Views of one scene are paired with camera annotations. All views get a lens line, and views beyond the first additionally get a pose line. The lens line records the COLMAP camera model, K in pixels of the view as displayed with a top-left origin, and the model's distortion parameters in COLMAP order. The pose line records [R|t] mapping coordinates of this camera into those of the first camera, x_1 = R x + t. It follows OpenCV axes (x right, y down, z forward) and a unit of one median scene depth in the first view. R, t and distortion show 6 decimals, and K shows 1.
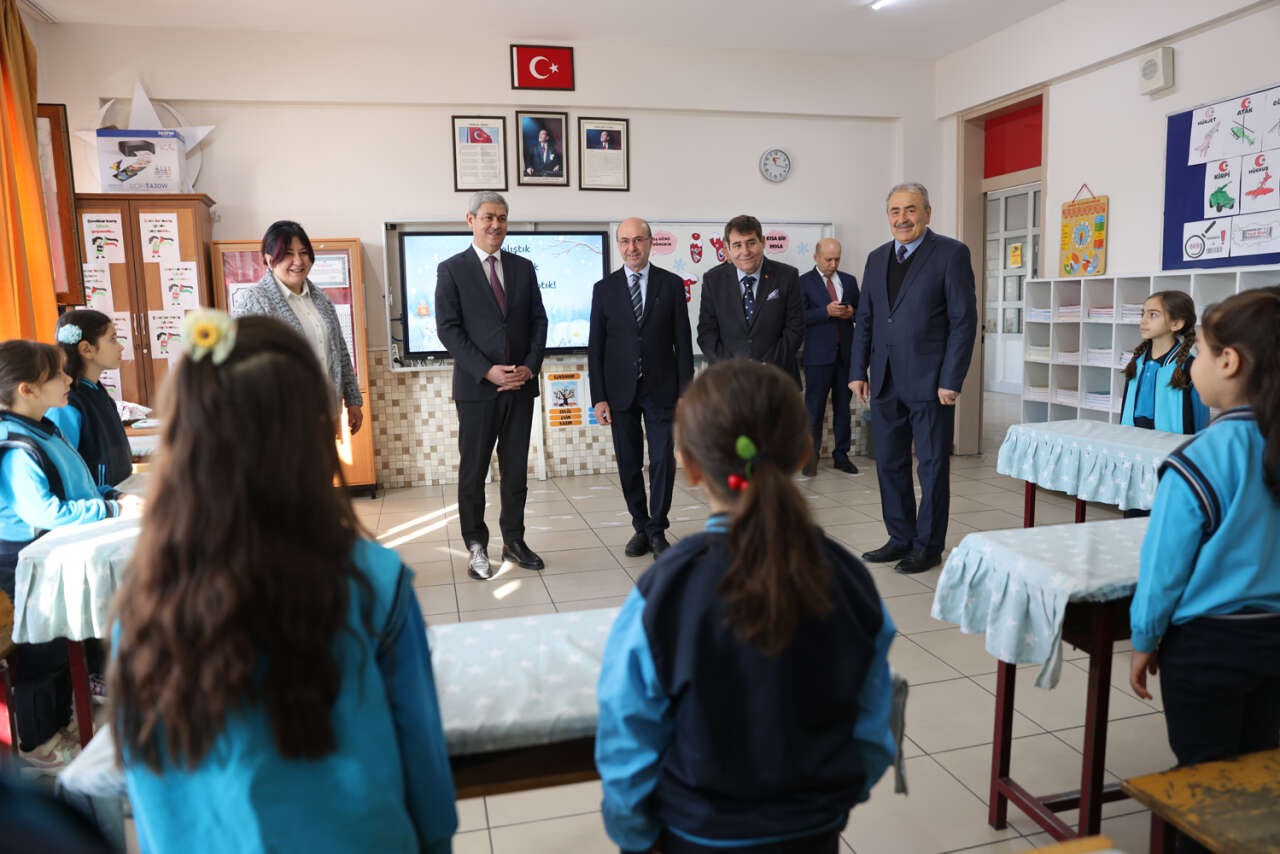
lens RADIAL K [[883.4, 0, 632.3], [0, 883.4, 426.7], [0, 0, 1]] dist [-0.098946, 0.073997]
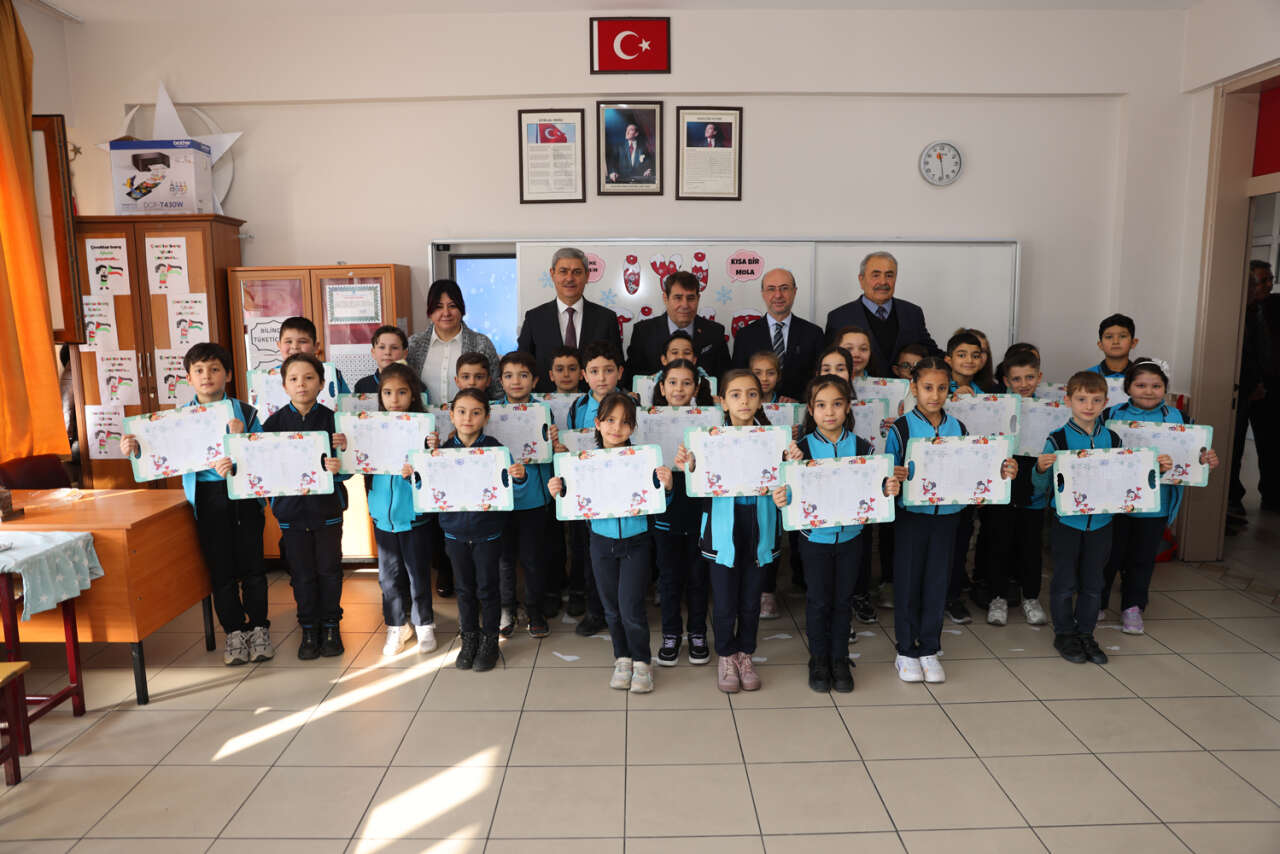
lens RADIAL K [[883.4, 0, 629.5], [0, 883.4, 427.3], [0, 0, 1]] dist [-0.098946, 0.073997]
pose [[0.971679, 0.049297, -0.231105, 0.108714], [-0.044705, 0.998686, 0.025068, -0.098663], [0.232037, -0.014026, 0.972606, 0.260524]]
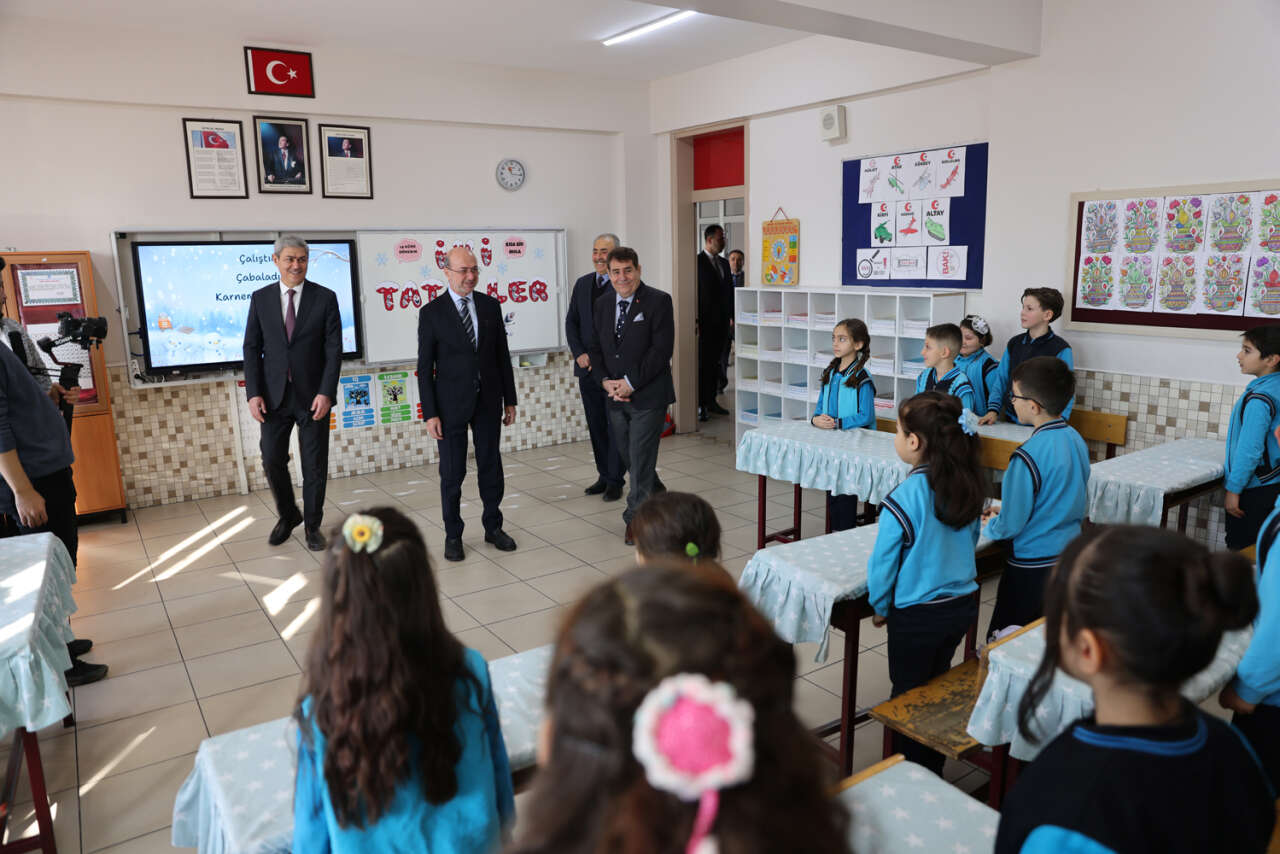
lens RADIAL K [[883.4, 0, 644.1], [0, 883.4, 430.0], [0, 0, 1]] dist [-0.098946, 0.073997]
pose [[0.937036, -0.061929, 0.343697, -0.087732], [0.043917, 0.997235, 0.059953, -0.056244], [-0.346460, -0.041084, 0.937165, -0.085217]]
